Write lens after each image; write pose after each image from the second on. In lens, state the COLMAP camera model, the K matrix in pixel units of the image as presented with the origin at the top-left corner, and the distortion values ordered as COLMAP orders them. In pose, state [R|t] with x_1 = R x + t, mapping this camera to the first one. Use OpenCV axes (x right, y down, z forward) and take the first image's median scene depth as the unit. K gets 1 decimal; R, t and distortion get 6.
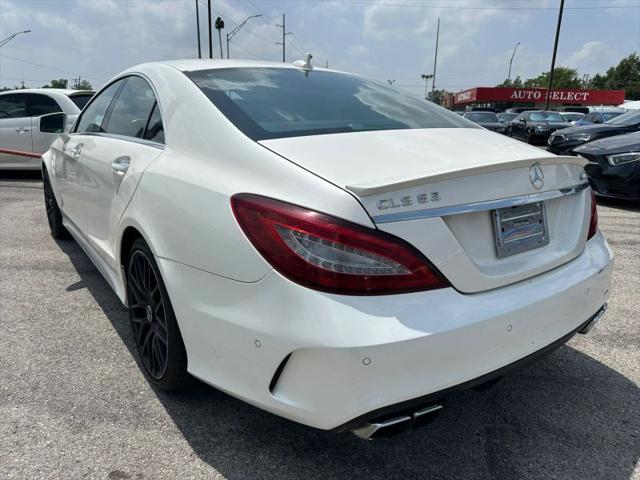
lens RADIAL K [[455.0, 0, 322.7], [0, 455.0, 233.0], [0, 0, 1]] dist [0.005274, -0.001181]
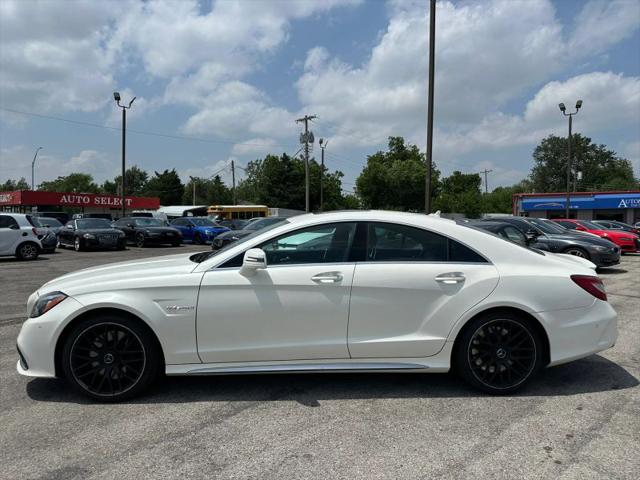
lens RADIAL K [[455.0, 0, 322.7], [0, 455.0, 233.0], [0, 0, 1]] dist [0.005274, -0.001181]
pose [[0.562195, -0.036627, 0.826193, -2.631358], [0.213456, 0.971595, -0.102176, -0.301003], [-0.798982, 0.233798, 0.554045, 0.508981]]
